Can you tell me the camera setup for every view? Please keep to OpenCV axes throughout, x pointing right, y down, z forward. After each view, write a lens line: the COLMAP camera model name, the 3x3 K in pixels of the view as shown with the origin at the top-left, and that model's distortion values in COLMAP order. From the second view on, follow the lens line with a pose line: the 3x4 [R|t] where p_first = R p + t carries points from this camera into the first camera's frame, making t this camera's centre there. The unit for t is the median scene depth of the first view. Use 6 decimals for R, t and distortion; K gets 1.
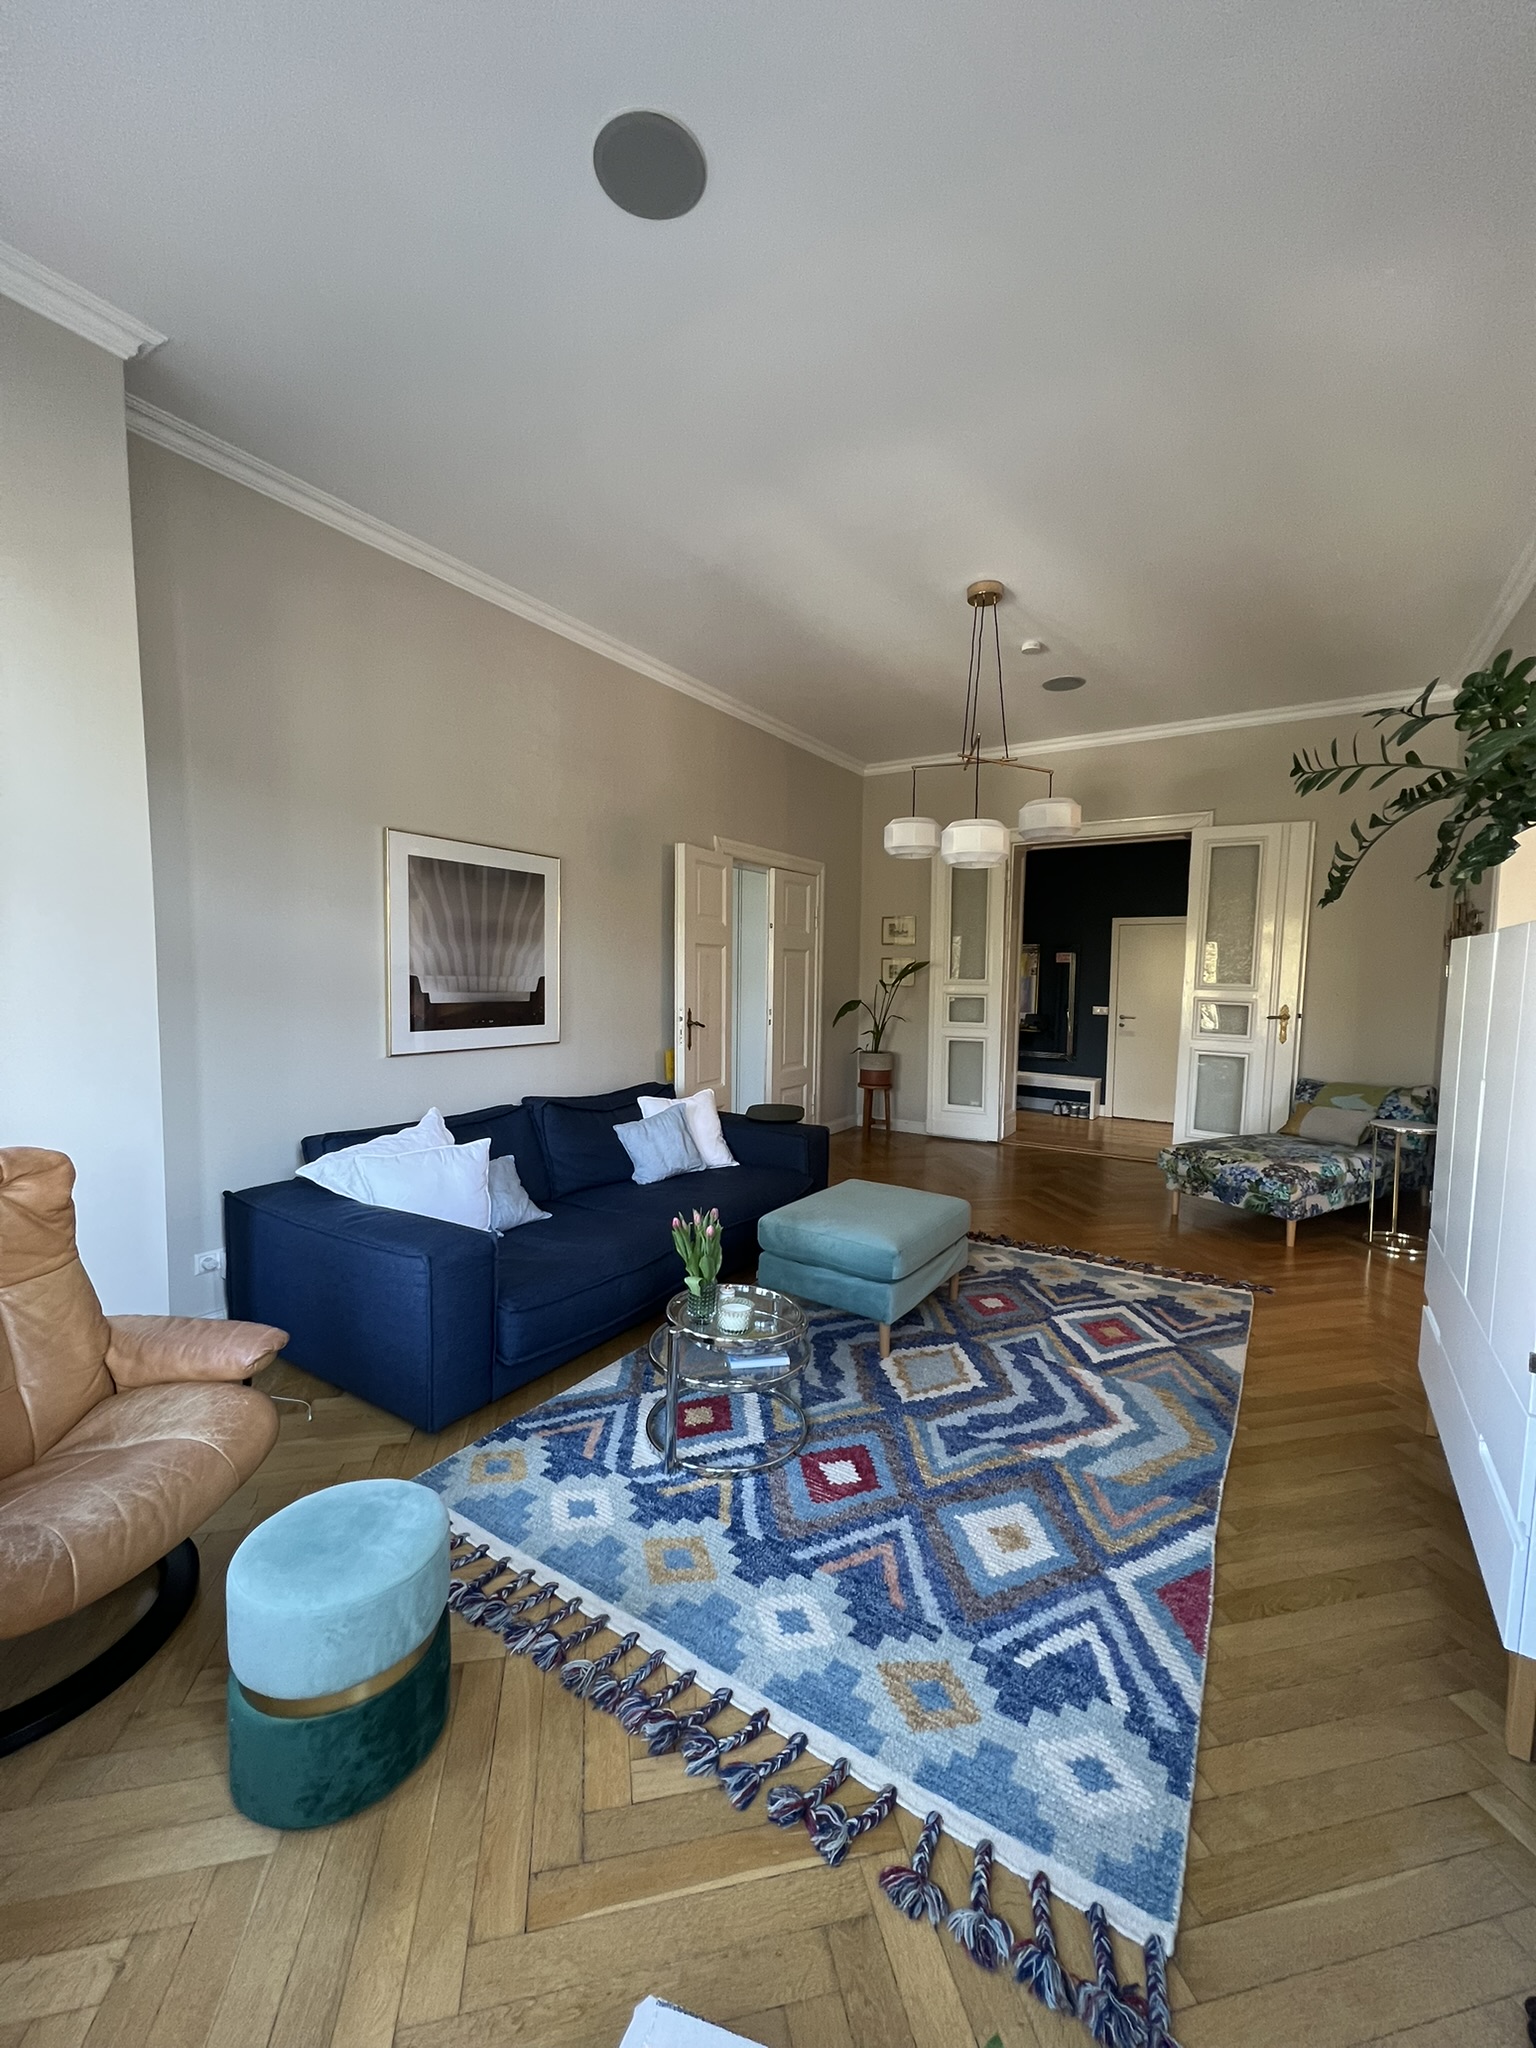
lens RADIAL K [[809.7, 0, 767.5], [0, 809.7, 1022.3], [0, 0, 1]] dist [-0.003879, -0.000249]
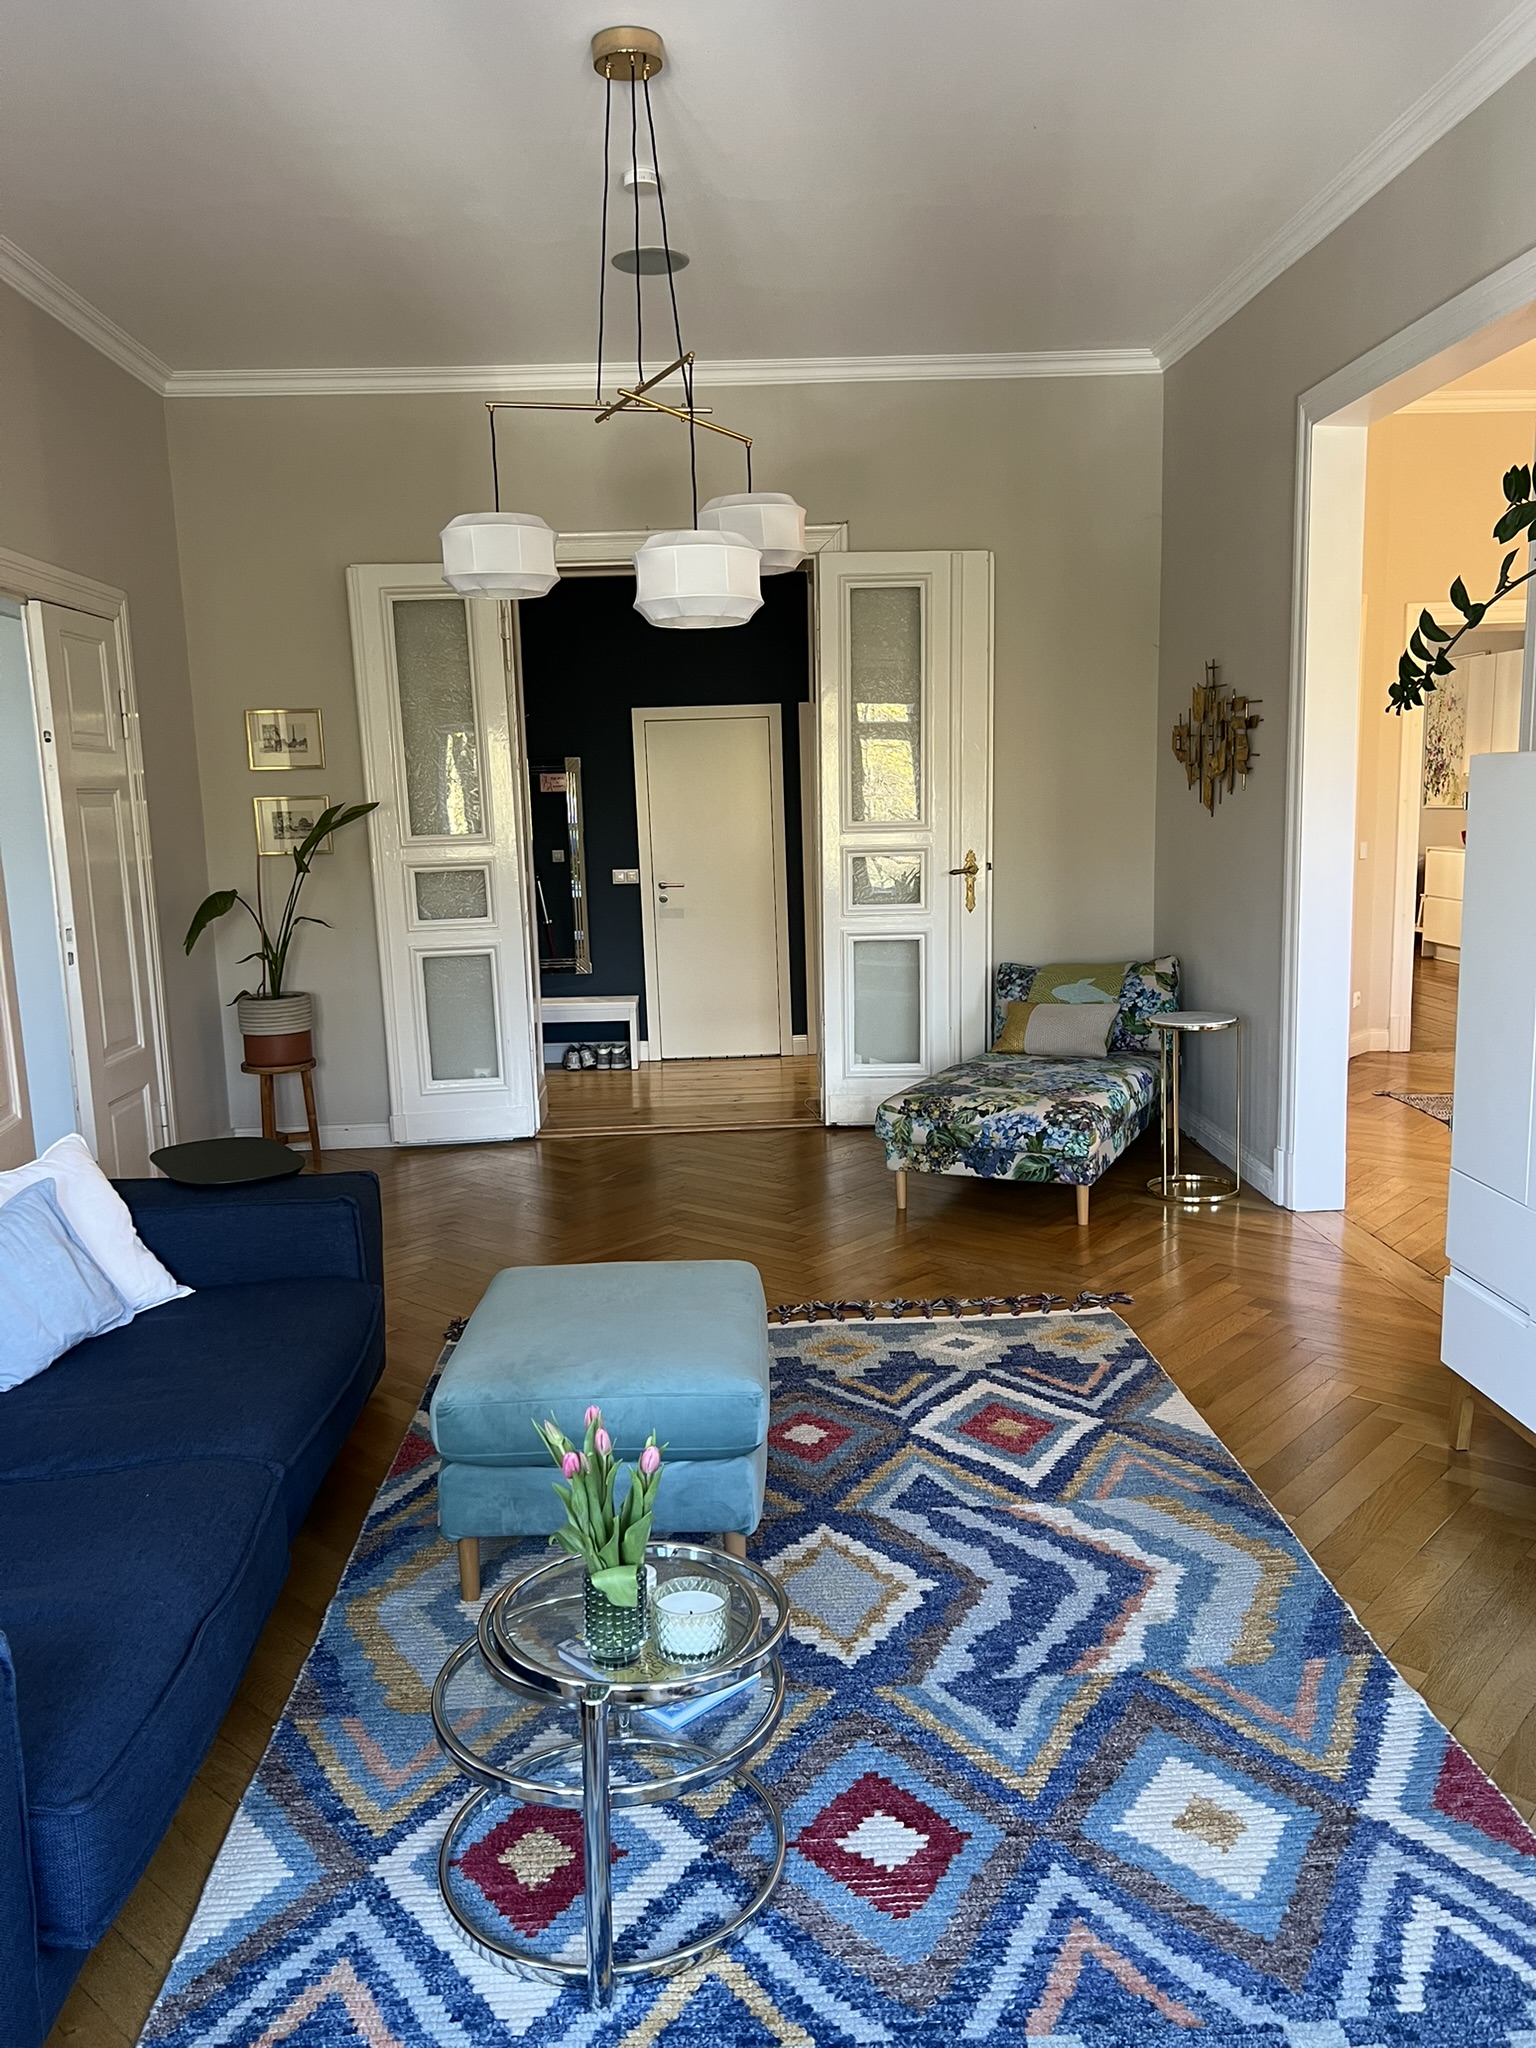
lens RADIAL K [[1532.8, 0, 746.4], [0, 1532.8, 1026.5], [0, 0, 1]] dist [0.063988, -0.070996]
pose [[0.818318, -0.126255, 0.560728, -0.293145], [0.079231, 0.991041, 0.107518, -0.042078], [-0.569279, -0.043557, 0.820990, 0.166785]]
